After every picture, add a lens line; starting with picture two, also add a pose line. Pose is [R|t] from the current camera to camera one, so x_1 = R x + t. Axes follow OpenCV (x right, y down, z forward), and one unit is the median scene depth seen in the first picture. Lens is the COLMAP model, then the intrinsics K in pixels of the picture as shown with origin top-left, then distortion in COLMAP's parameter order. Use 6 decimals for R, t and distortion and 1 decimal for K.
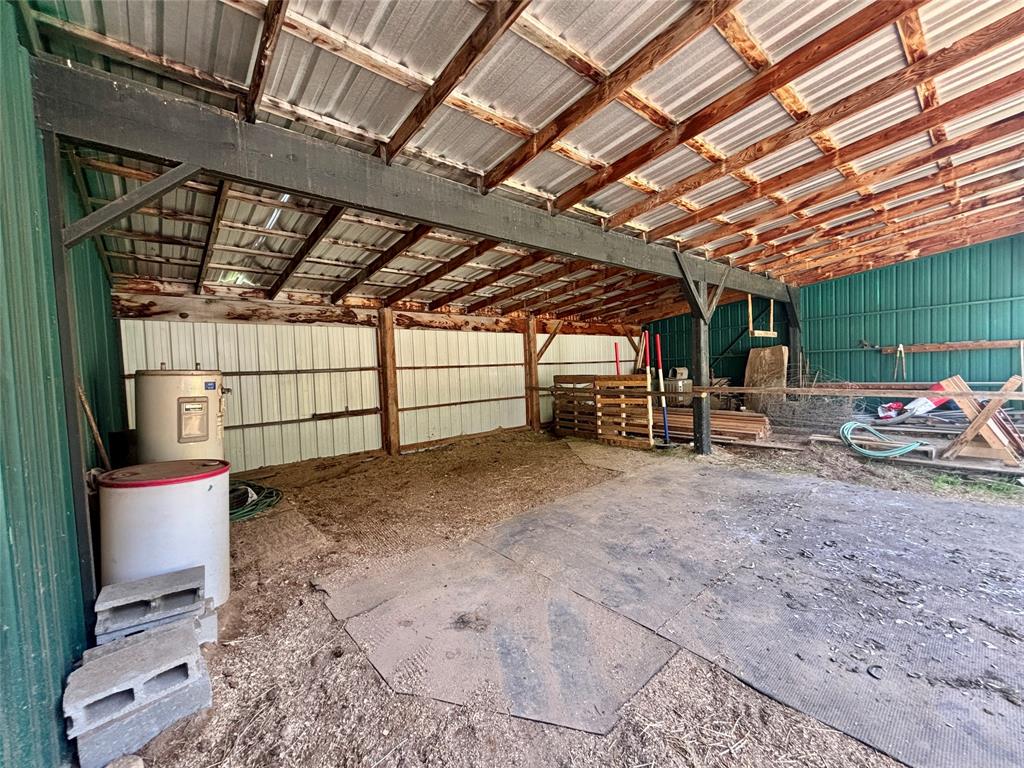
lens RADIAL K [[408.4, 0, 518.6], [0, 408.4, 385.1], [0, 0, 1]] dist [-0.003442, -0.001775]
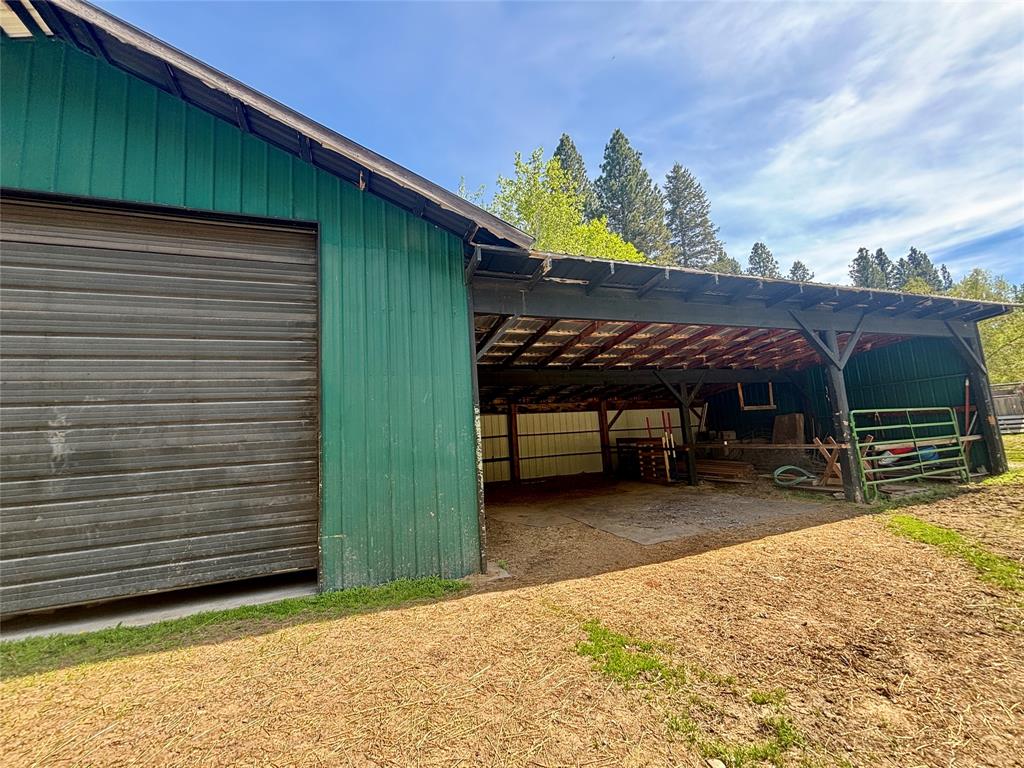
lens RADIAL K [[408.4, 0, 508.9], [0, 408.4, 380.3], [0, 0, 1]] dist [-0.003442, -0.001775]
pose [[0.932304, -0.063519, -0.356053, 0.291837], [0.004519, 0.986426, -0.164144, 0.012855], [0.361646, 0.151423, 0.919937, -0.651486]]
